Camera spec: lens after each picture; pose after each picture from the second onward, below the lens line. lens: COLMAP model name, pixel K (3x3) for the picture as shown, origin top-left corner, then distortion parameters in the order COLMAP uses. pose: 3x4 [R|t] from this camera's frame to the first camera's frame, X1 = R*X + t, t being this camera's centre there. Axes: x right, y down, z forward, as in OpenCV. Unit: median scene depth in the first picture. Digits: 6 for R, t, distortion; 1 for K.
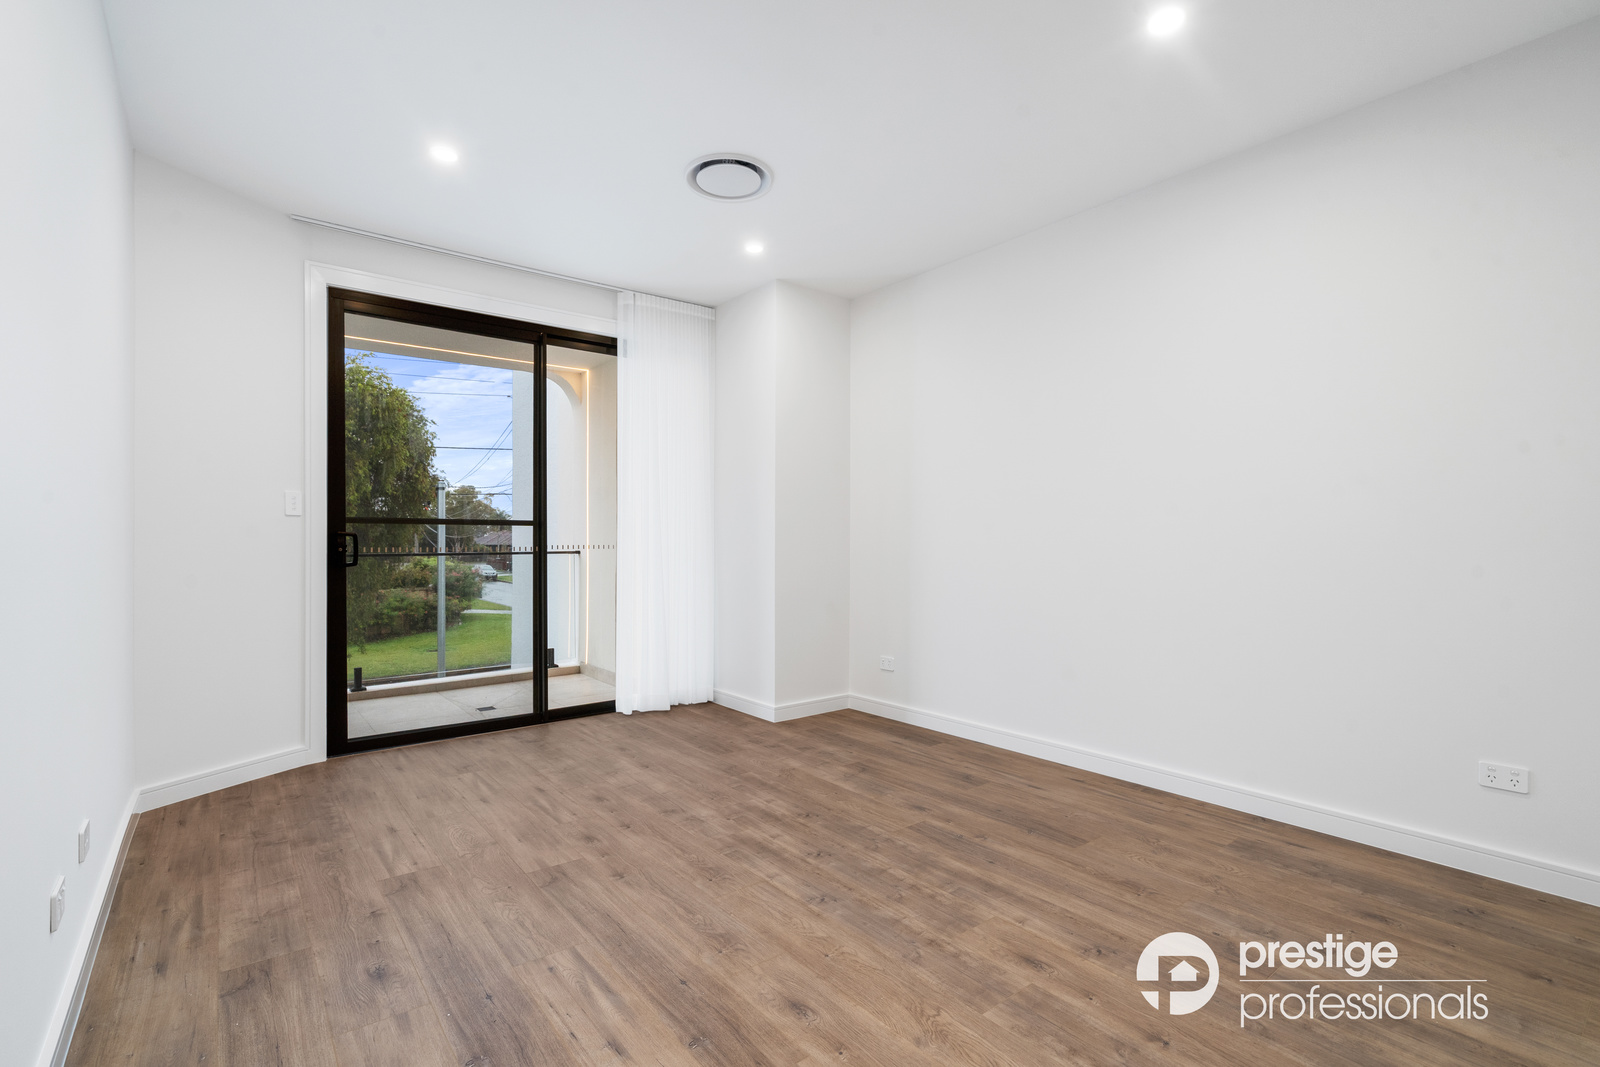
lens RADIAL K [[735.8, 0, 799.0], [0, 735.8, 549.4], [0, 0, 1]] dist [0.003878, 0.000095]
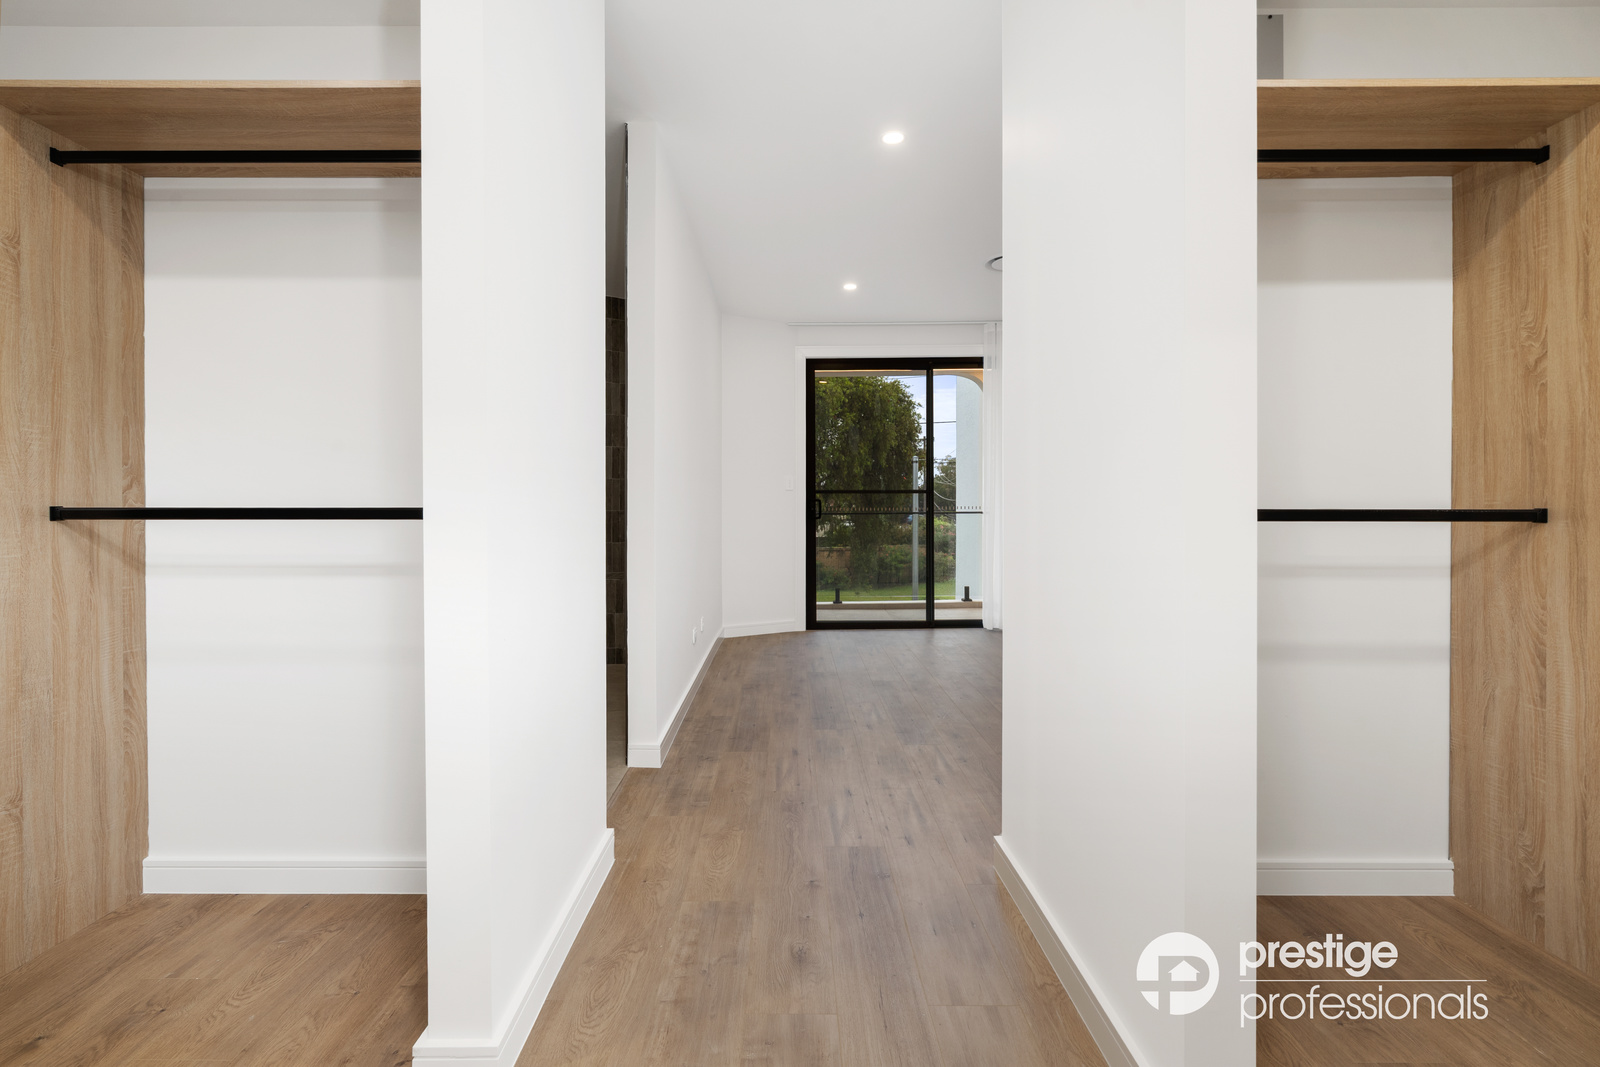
lens RADIAL K [[735.8, 0, 795.9], [0, 735.8, 520.2], [0, 0, 1]] dist [0.003878, 0.000095]
pose [[0.793075, 0.011594, -0.609014, 0.332080], [-0.004914, 0.999908, 0.012637, 0.003591], [0.609105, -0.007029, 0.793059, -0.325723]]
